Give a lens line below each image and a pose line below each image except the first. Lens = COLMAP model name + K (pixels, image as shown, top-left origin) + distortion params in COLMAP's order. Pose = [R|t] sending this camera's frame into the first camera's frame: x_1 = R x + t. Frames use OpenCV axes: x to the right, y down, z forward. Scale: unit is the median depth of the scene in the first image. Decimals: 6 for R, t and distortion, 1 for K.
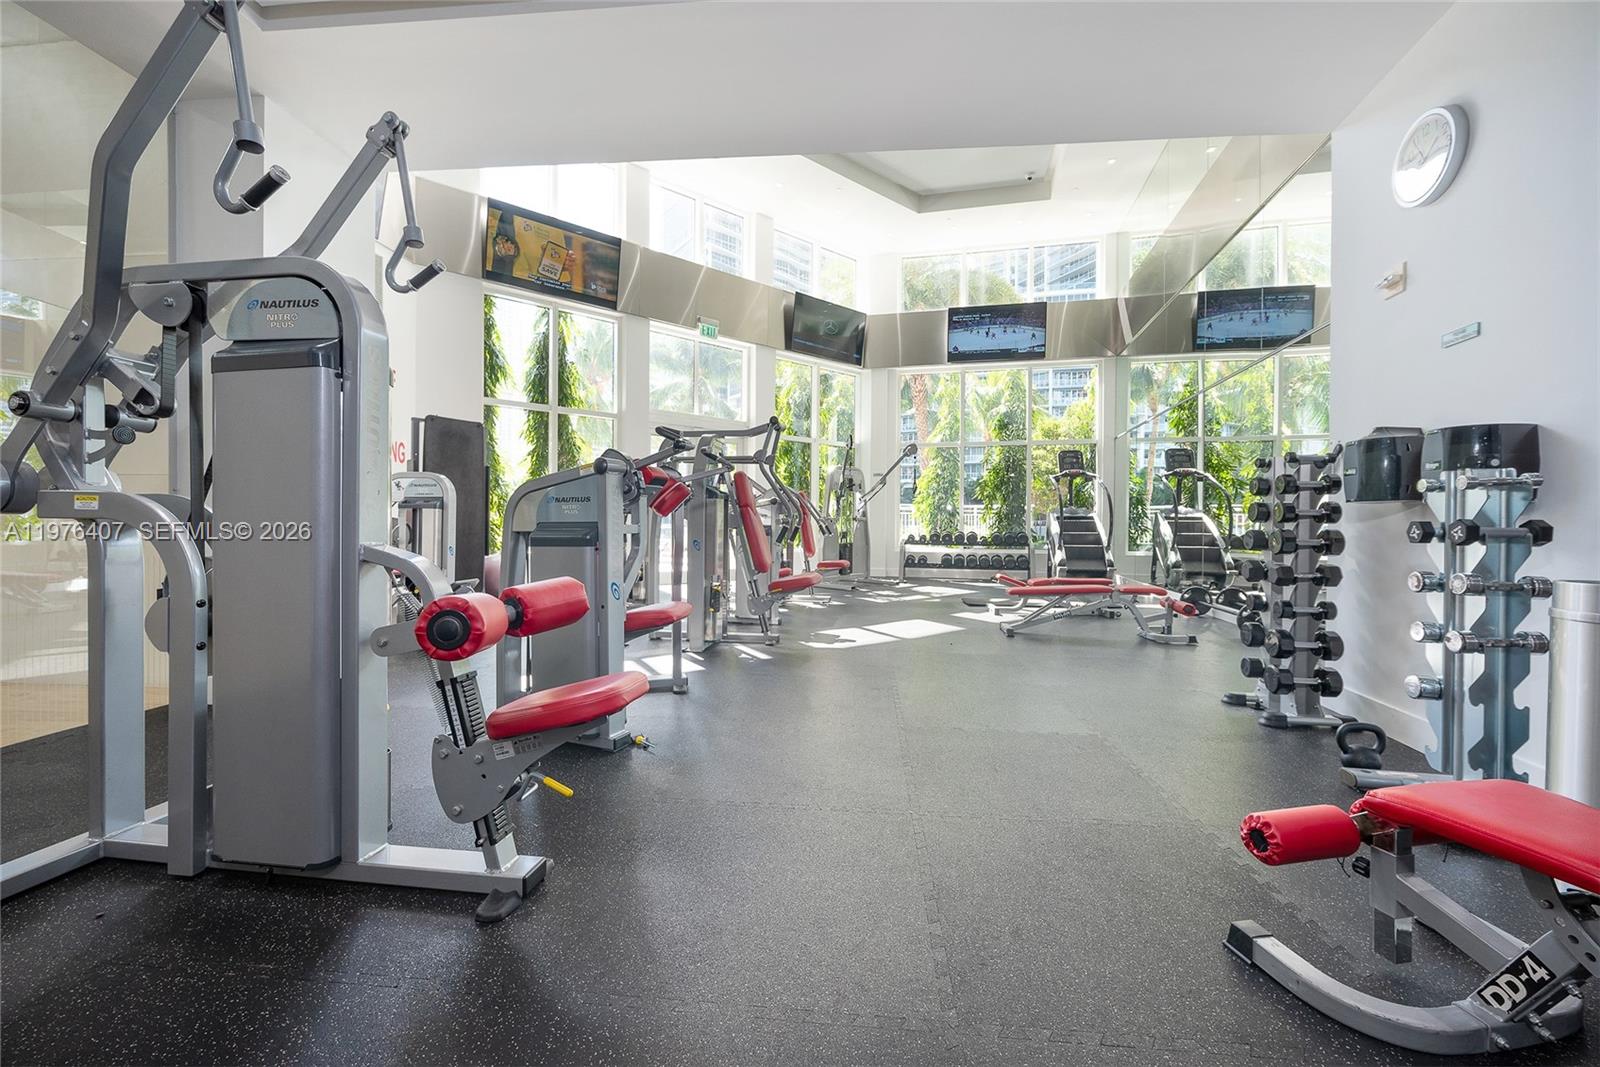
lens RADIAL K [[645.0, 0, 794.8], [0, 645.0, 531.4], [0, 0, 1]] dist [-0.001124, -0.000881]
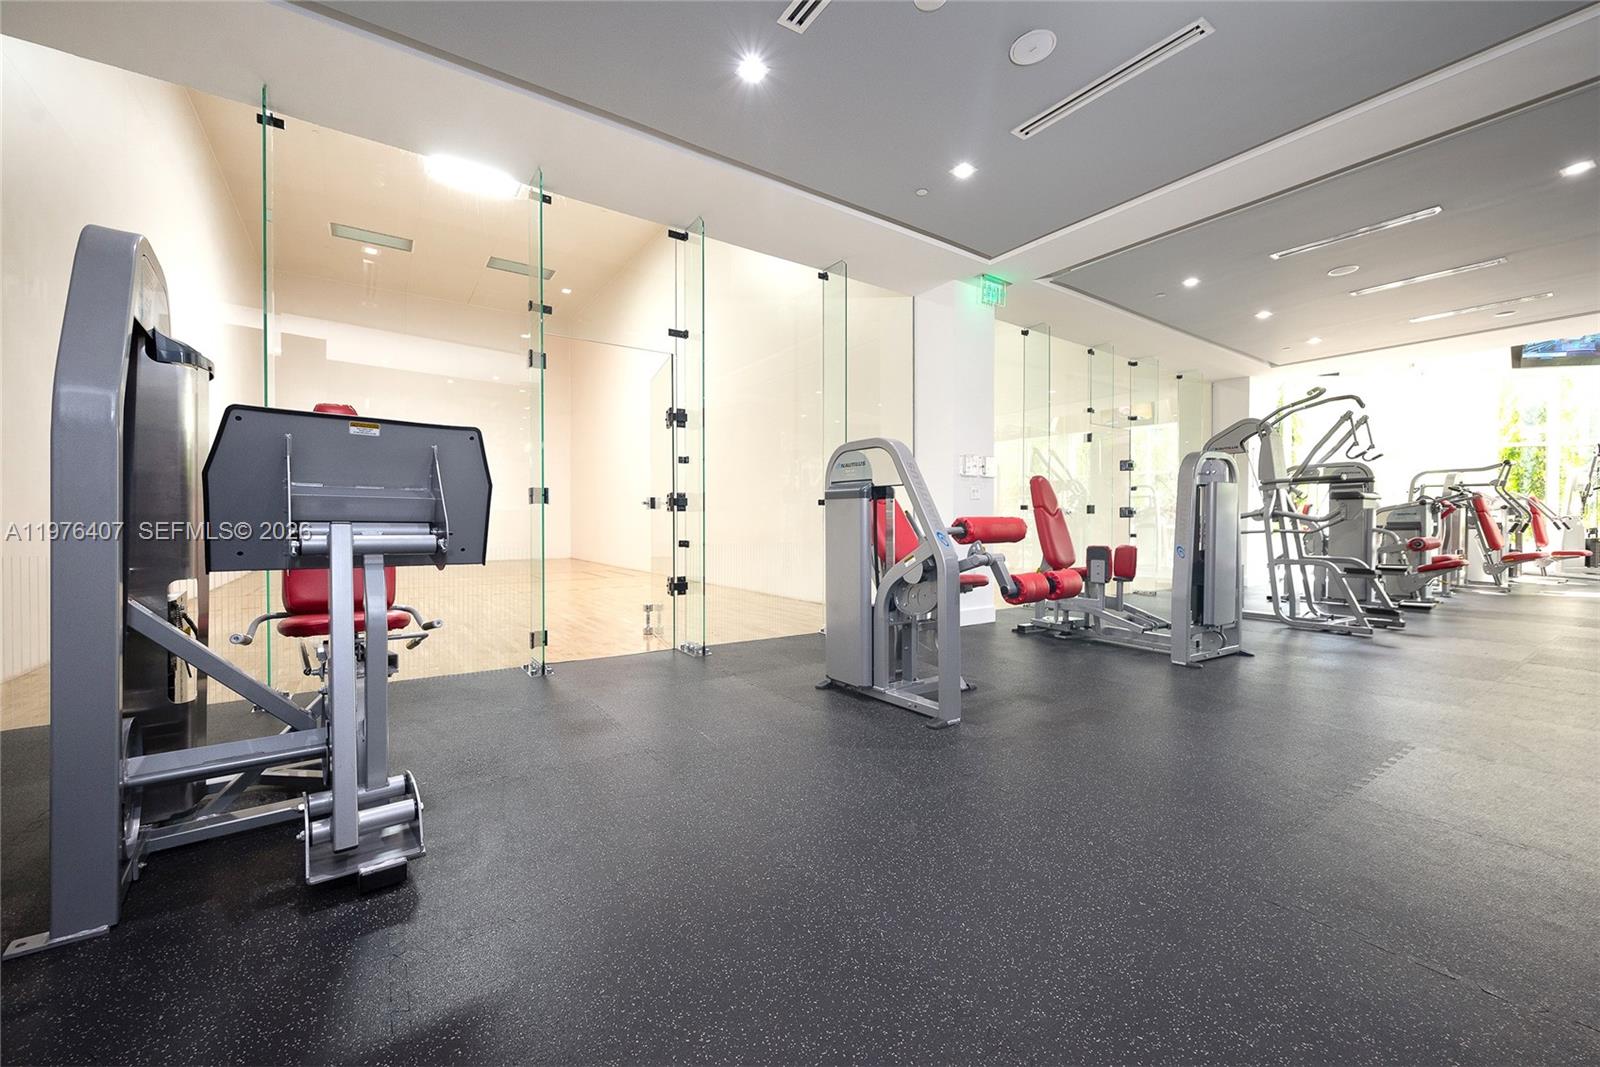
lens RADIAL K [[645.0, 0, 791.4], [0, 645.0, 532.8], [0, 0, 1]] dist [-0.001124, -0.000881]
pose [[0.660312, -0.000911, -0.750991, -0.003912], [-0.000809, 0.999998, -0.001924, 0.021779], [0.750991, 0.001878, 0.660310, -1.452440]]
